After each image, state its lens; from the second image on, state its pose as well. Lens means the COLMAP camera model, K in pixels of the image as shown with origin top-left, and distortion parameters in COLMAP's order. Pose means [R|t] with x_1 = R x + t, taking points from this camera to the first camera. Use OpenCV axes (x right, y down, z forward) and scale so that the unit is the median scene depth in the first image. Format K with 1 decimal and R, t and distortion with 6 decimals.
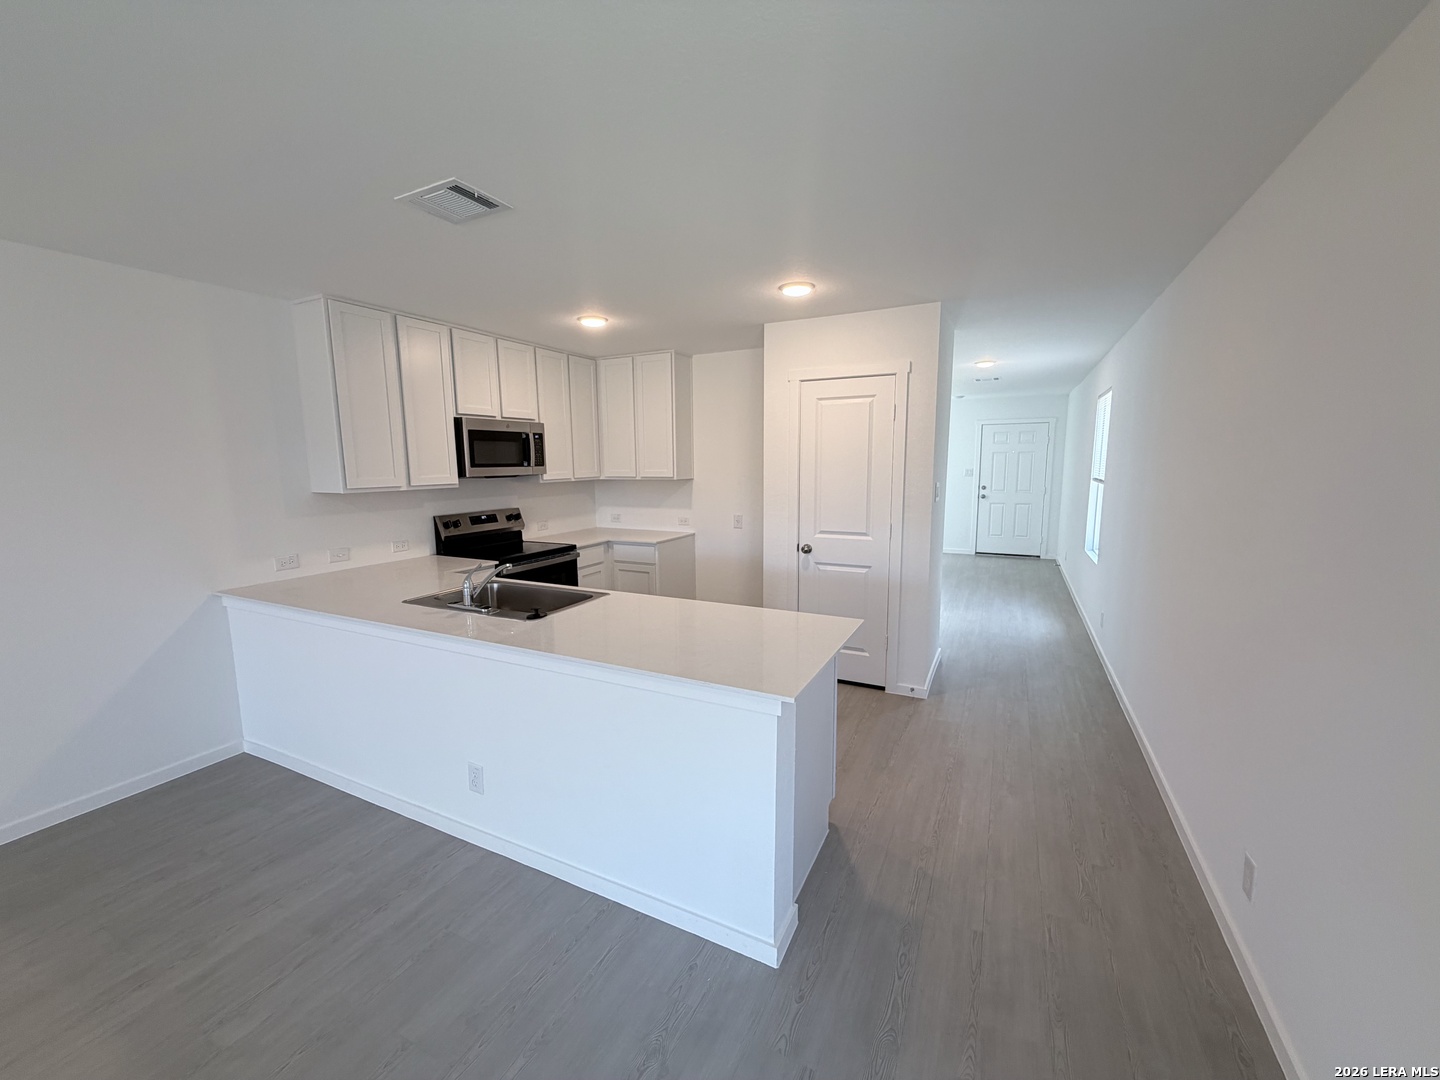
lens RADIAL K [[574.1, 0, 720.0], [0, 574.1, 540.0], [0, 0, 1]] dist [-0.001913, -0.000417]
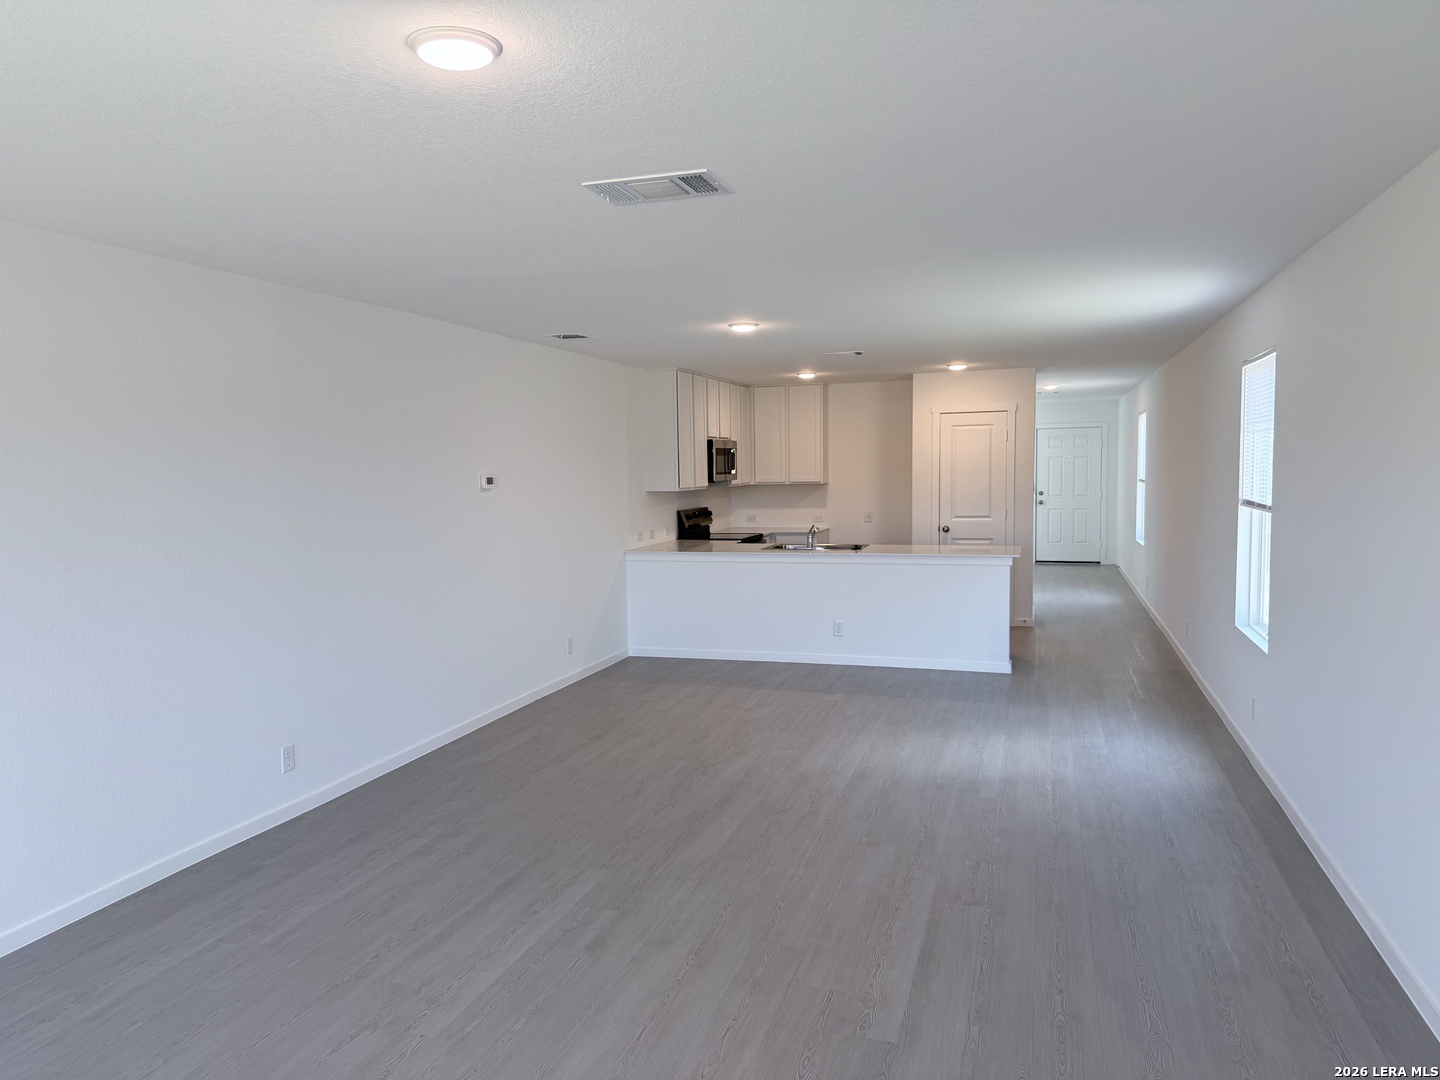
lens RADIAL K [[1005.0, 0, 720.0], [0, 1005.0, 540.0], [0, 0, 1]] dist [0.161088, -0.257778]
pose [[0.987147, -0.017985, 0.158799, -0.777903], [0.028353, 0.997594, -0.063268, 0.179889], [-0.157279, 0.066958, 0.985282, -1.345980]]
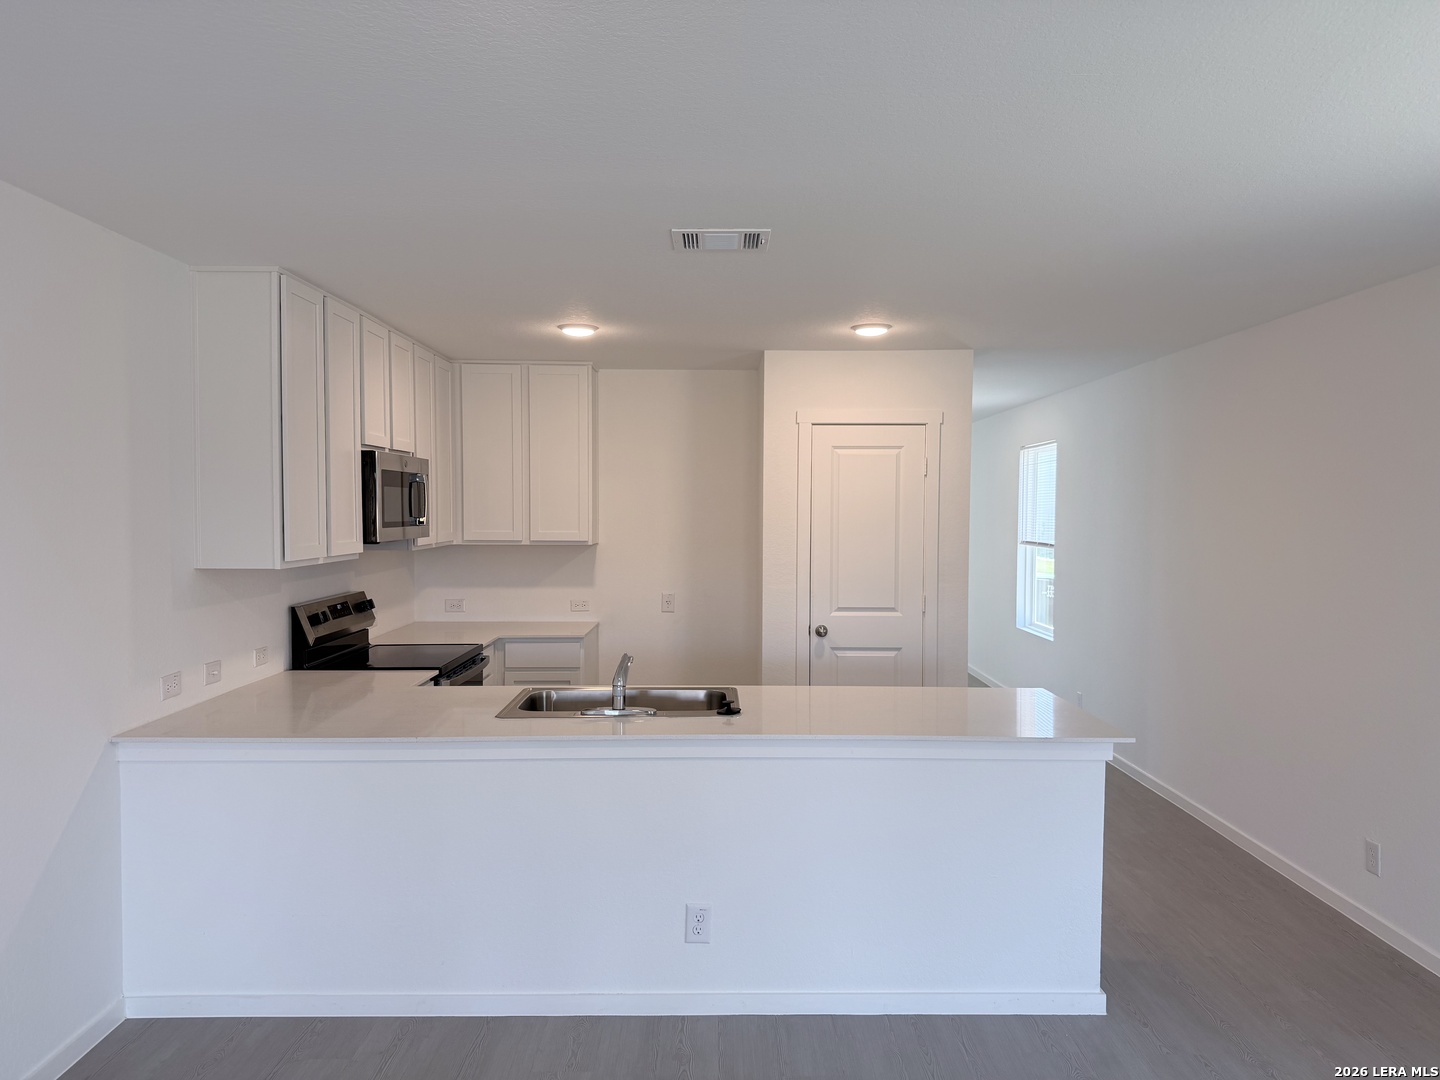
lens RADIAL K [[1005.0, 0, 720.0], [0, 1005.0, 540.0], [0, 0, 1]] dist [0.161088, -0.257778]
pose [[0.891818, -0.001308, 0.452392, -0.585075], [0.049643, 0.994240, -0.094987, 0.015091], [-0.449662, 0.107169, 0.886746, -0.181907]]
